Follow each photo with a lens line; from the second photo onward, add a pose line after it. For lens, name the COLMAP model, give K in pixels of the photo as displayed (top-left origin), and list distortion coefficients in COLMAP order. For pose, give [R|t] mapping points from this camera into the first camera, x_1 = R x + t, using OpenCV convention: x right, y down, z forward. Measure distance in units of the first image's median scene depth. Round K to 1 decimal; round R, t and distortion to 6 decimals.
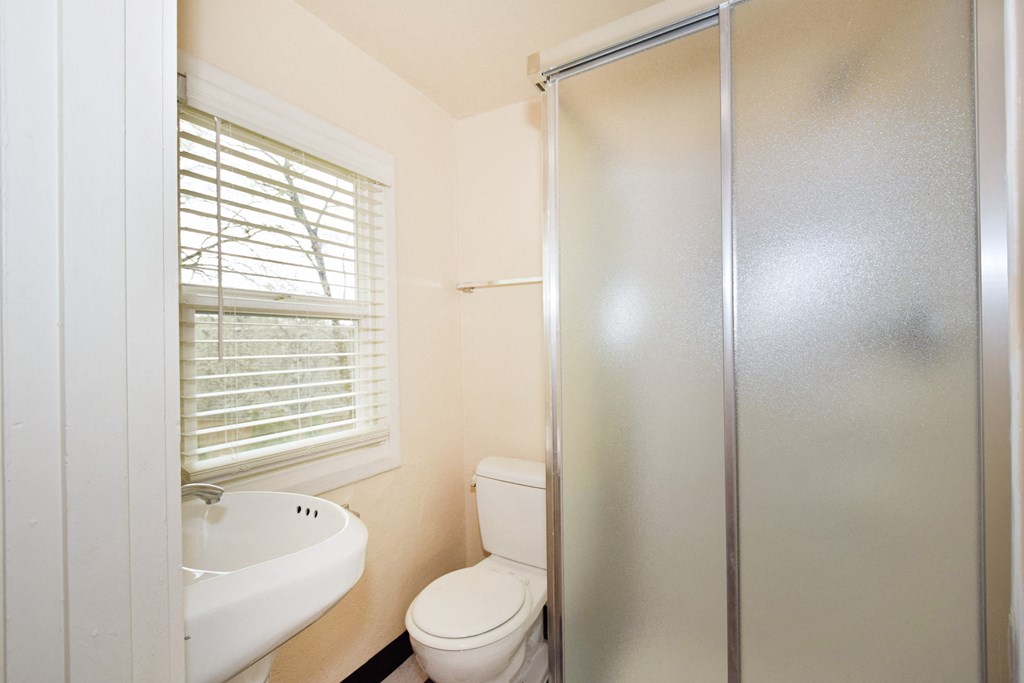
lens RADIAL K [[450.7, 0, 516.2], [0, 450.7, 341.7], [0, 0, 1]] dist [0.009312, -0.010165]
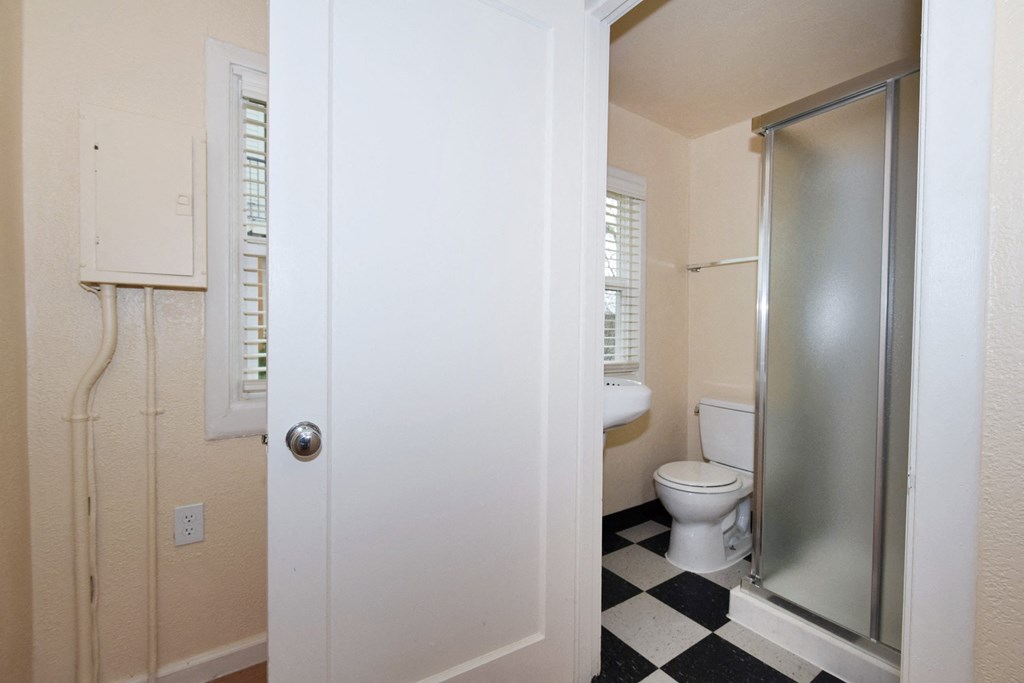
lens RADIAL K [[450.7, 0, 516.2], [0, 450.7, 341.7], [0, 0, 1]] dist [0.009312, -0.010165]
pose [[0.909617, 0.034290, -0.414031, -0.032102], [-0.026422, 0.999345, 0.024717, 0.095932], [0.414608, -0.011544, 0.909927, -0.533618]]
